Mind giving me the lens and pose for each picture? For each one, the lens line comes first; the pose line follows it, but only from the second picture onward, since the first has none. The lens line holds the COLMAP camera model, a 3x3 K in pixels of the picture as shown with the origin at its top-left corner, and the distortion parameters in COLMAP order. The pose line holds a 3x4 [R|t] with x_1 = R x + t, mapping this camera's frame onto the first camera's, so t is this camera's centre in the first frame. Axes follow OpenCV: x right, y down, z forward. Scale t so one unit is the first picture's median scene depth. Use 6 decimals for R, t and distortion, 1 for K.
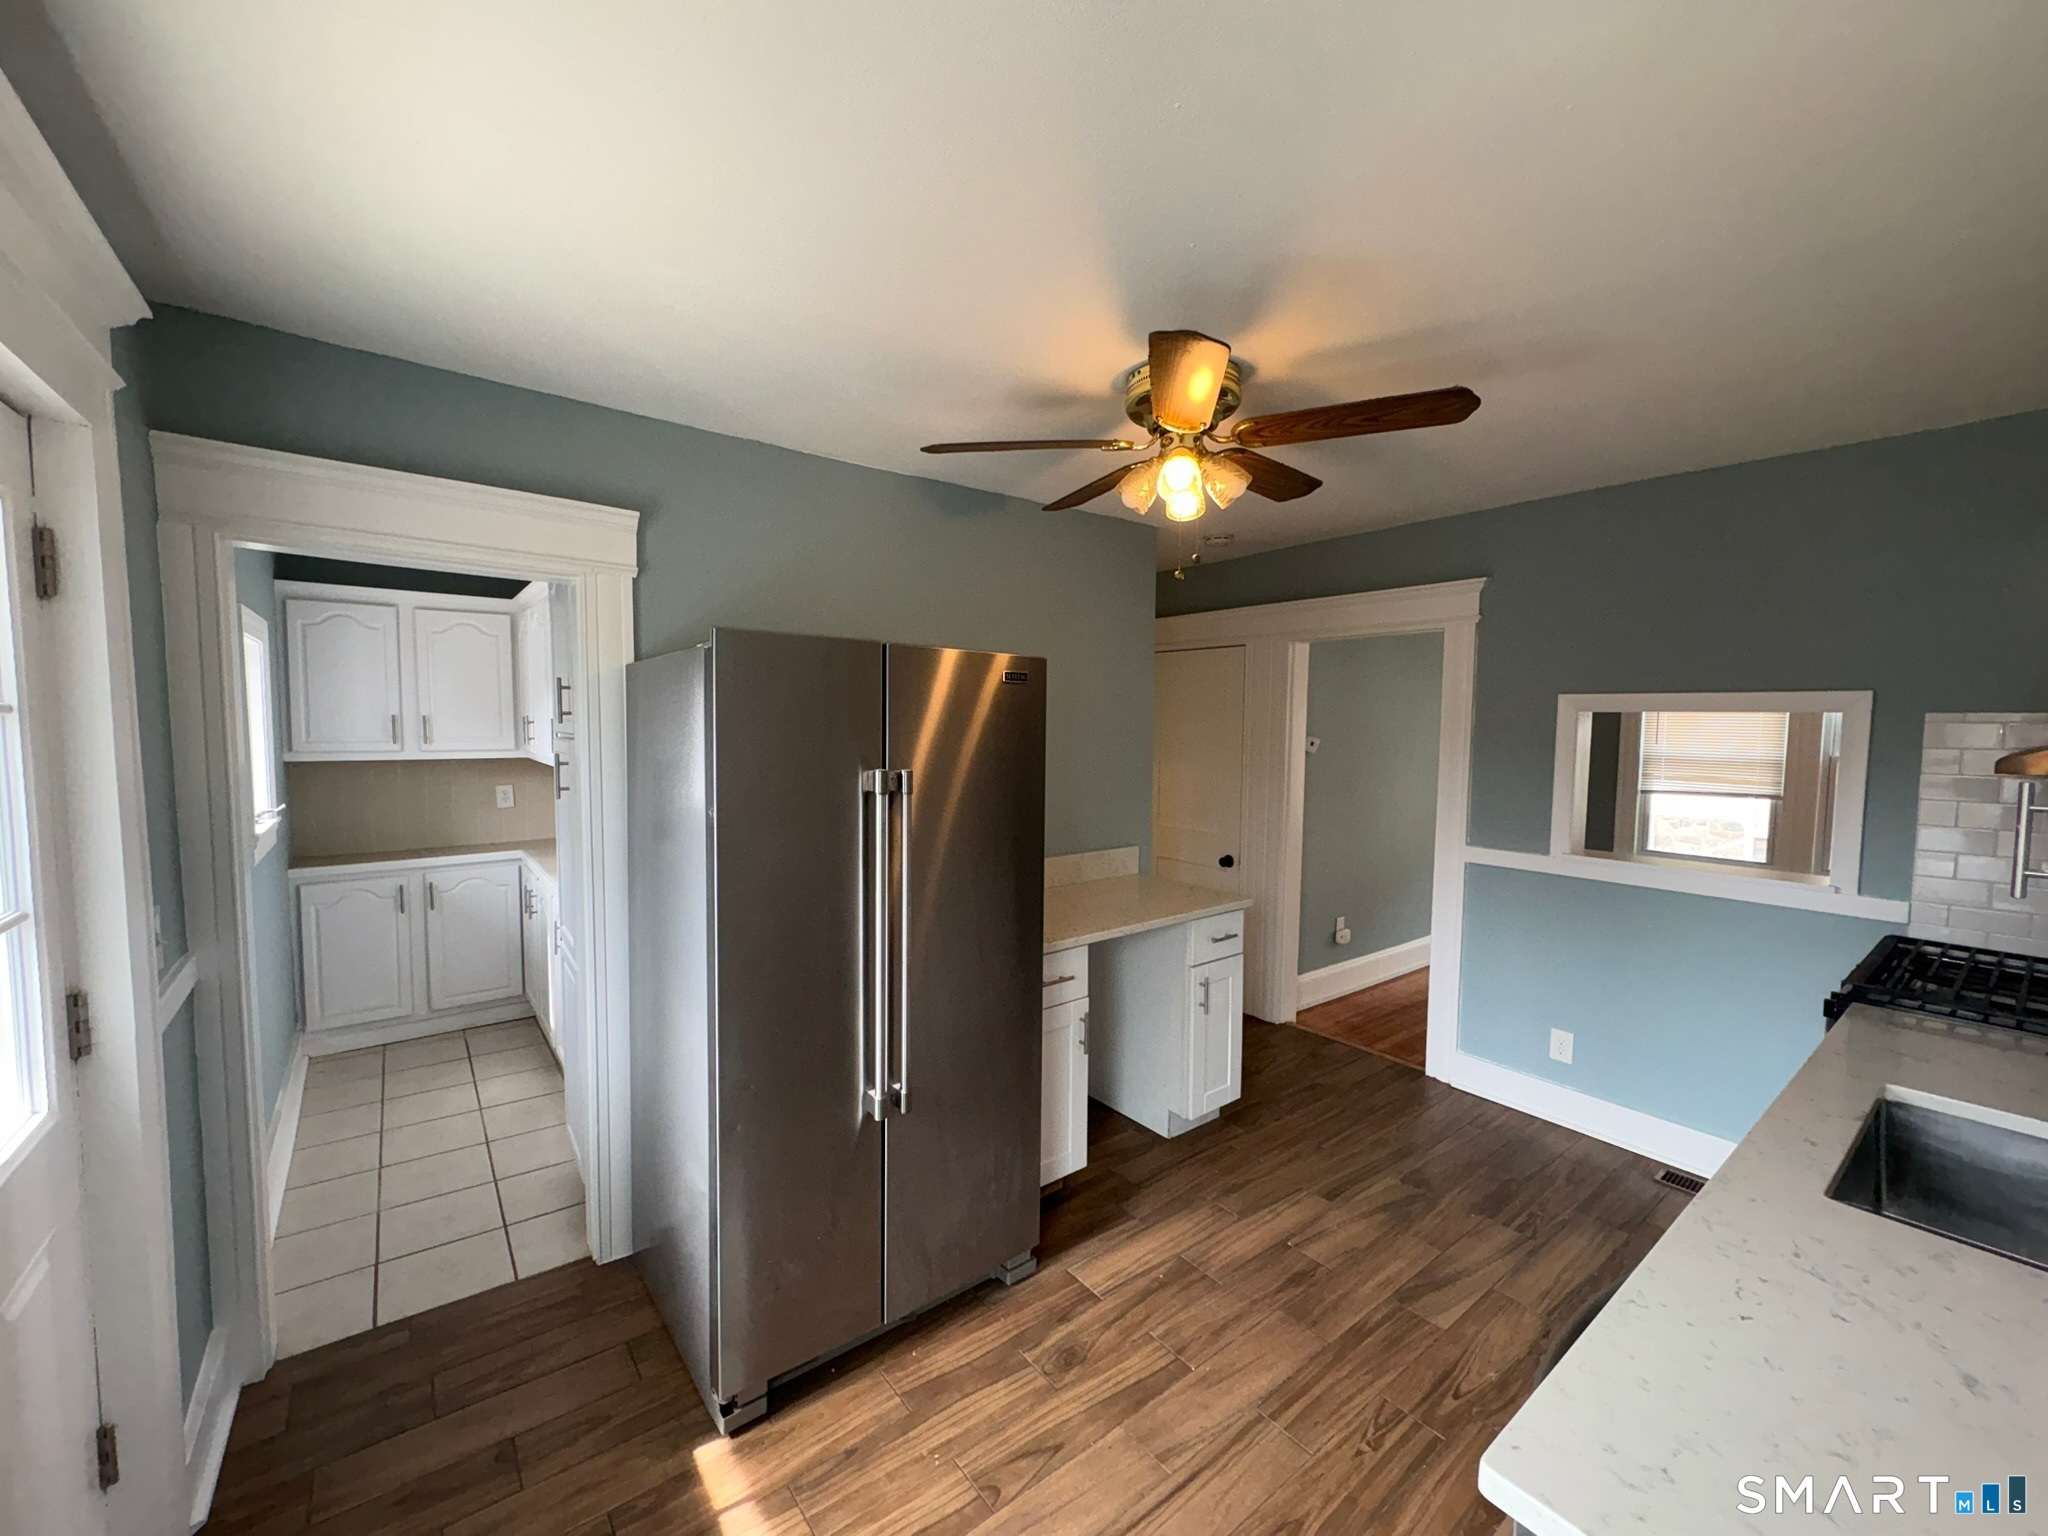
lens RADIAL K [[813.0, 0, 1026.7], [0, 813.0, 770.7], [0, 0, 1]] dist [-0.000924, 0.000609]
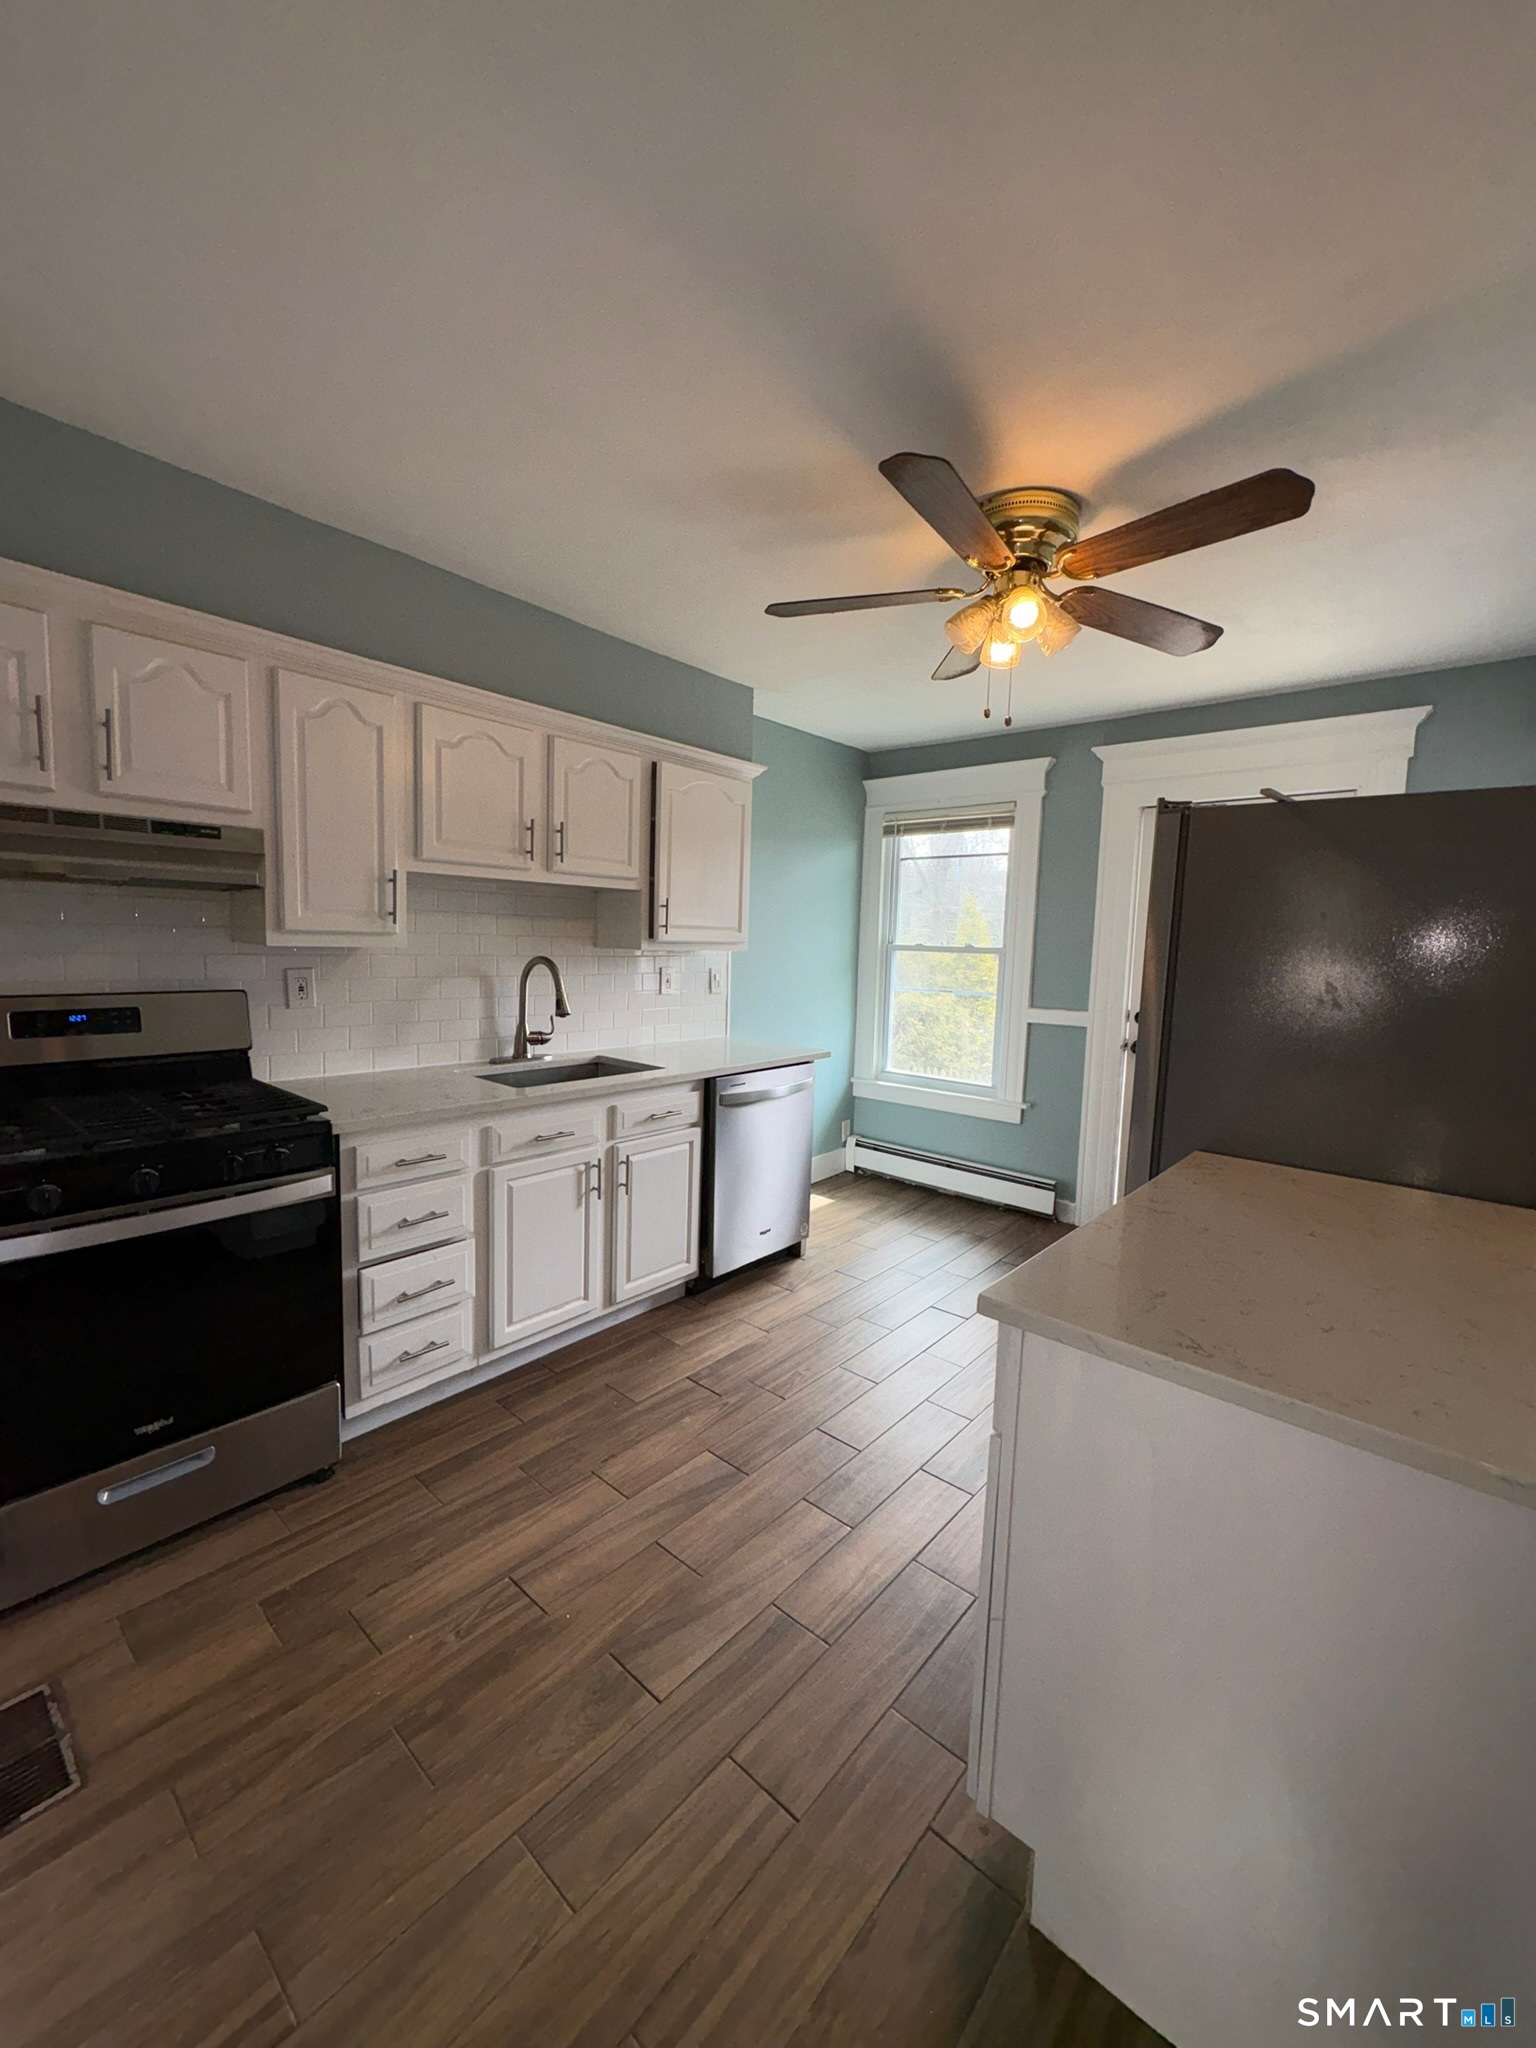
lens RADIAL K [[813.0, 0, 760.3], [0, 813.0, 1018.6], [0, 0, 1]] dist [-0.000924, 0.000609]
pose [[-0.979119, -0.013687, -0.202824, 0.465556], [-0.046397, 0.986443, 0.157410, -0.008259], [0.197920, 0.163533, -0.966480, 1.353861]]
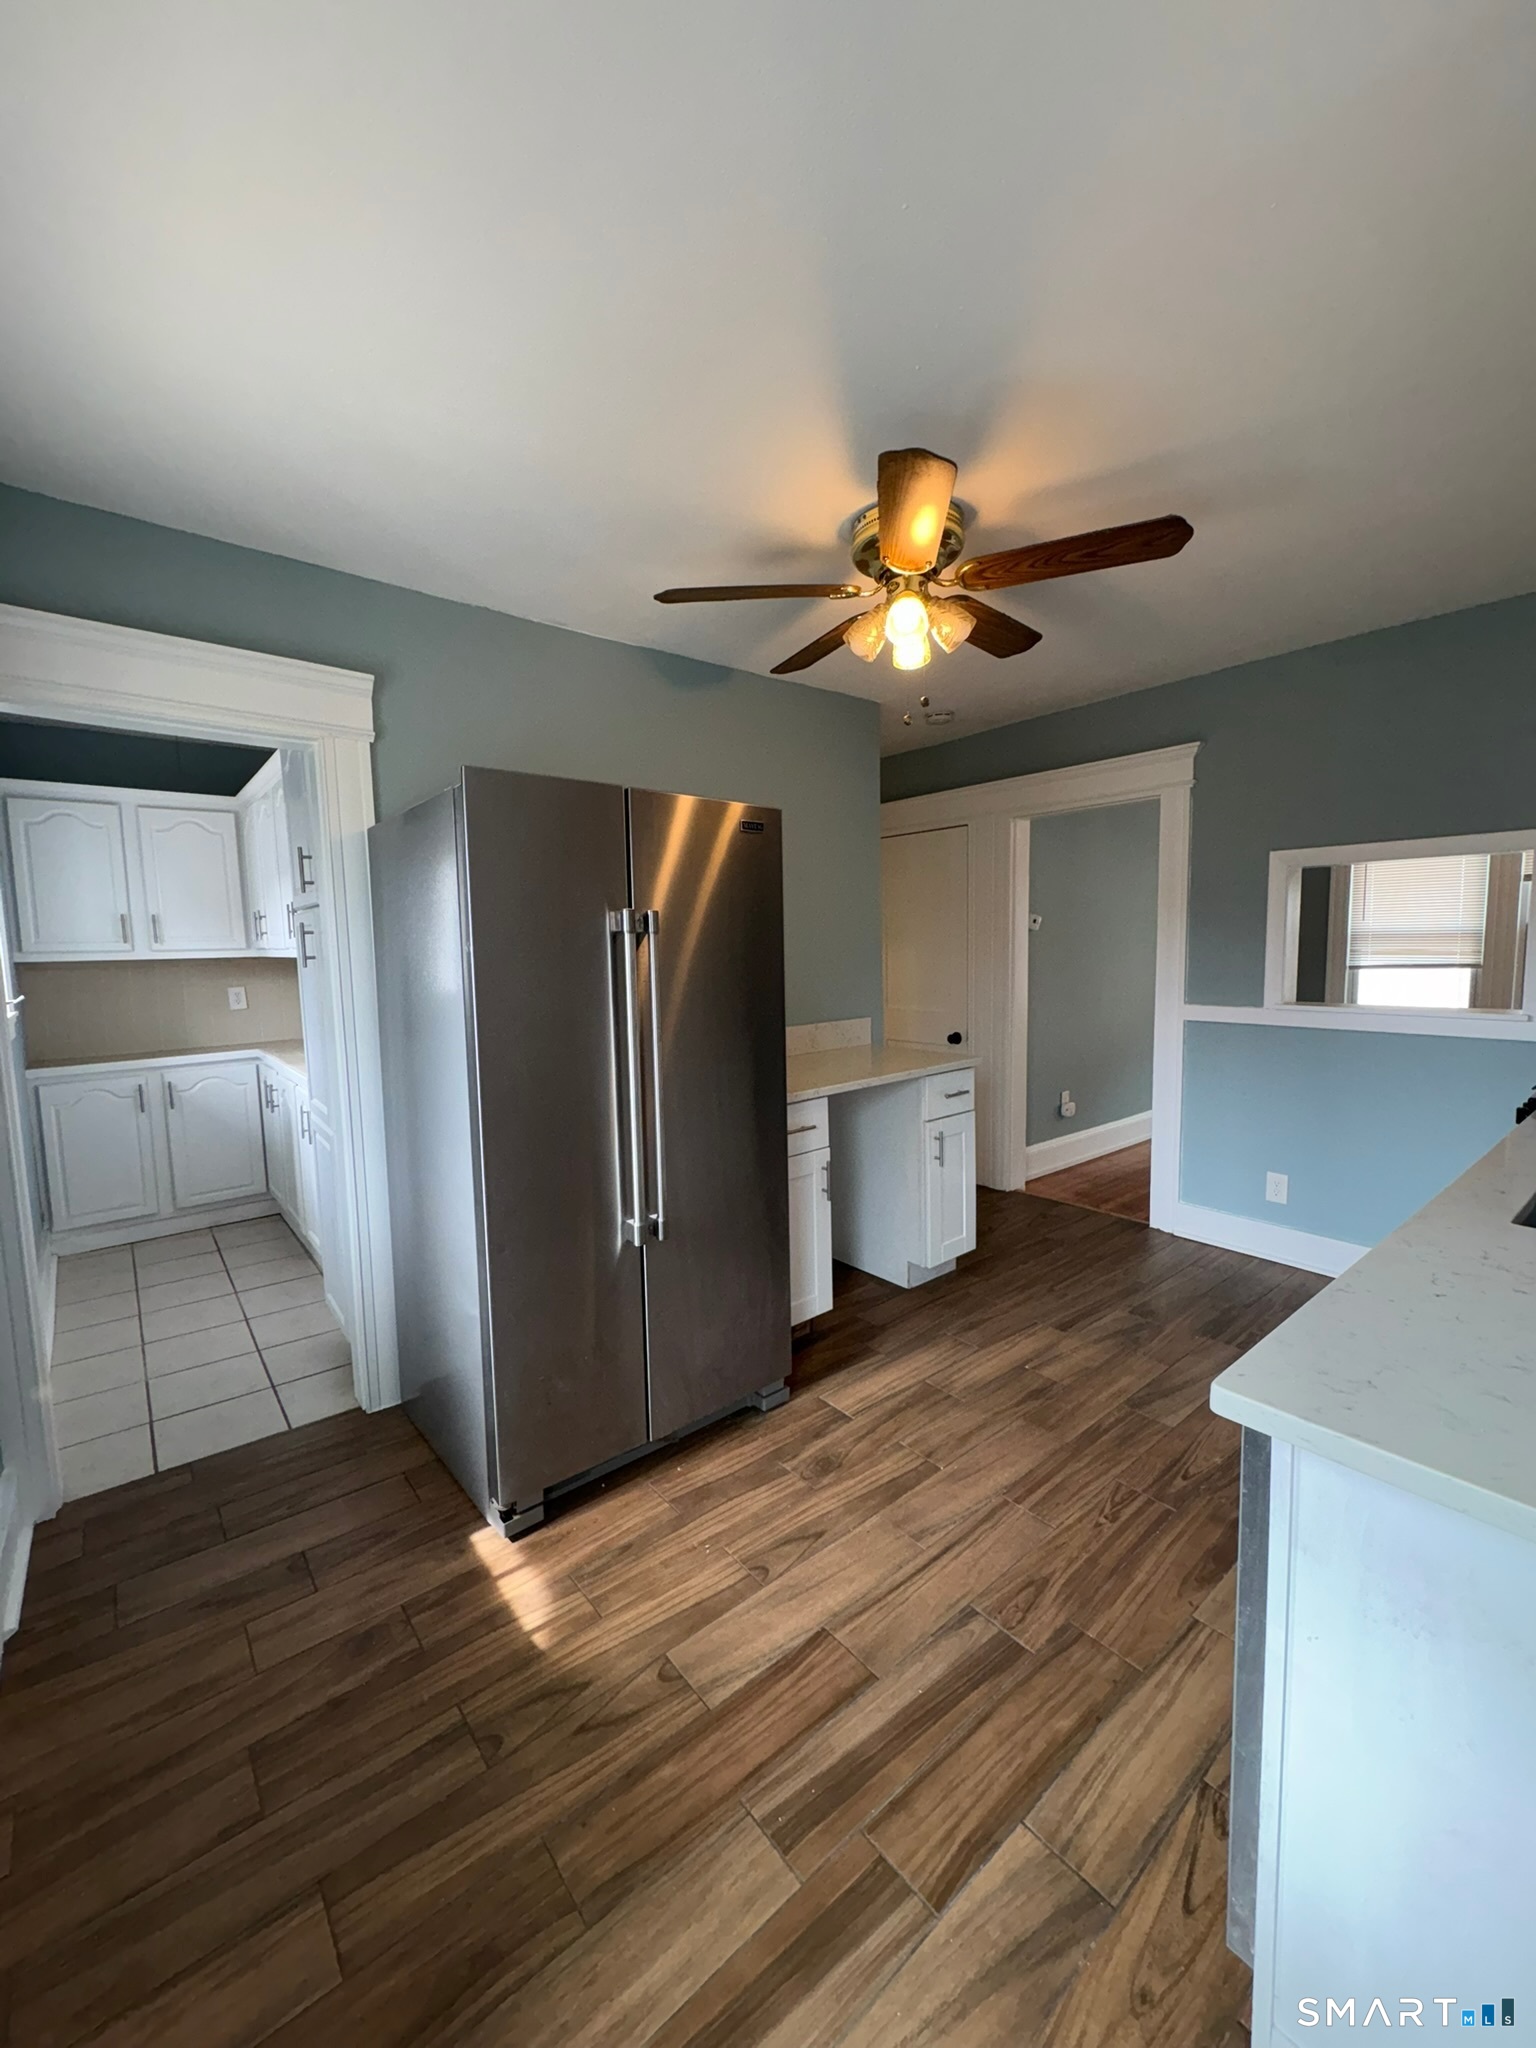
lens RADIAL K [[813.0, 0, 770.3], [0, 813.0, 1025.1], [0, 0, 1]] dist [-0.000924, 0.000609]
pose [[0.999070, -0.033891, 0.026653, -0.018542], [0.032990, 0.998893, 0.033547, 0.070460], [-0.027761, -0.032636, 0.999082, -0.026754]]
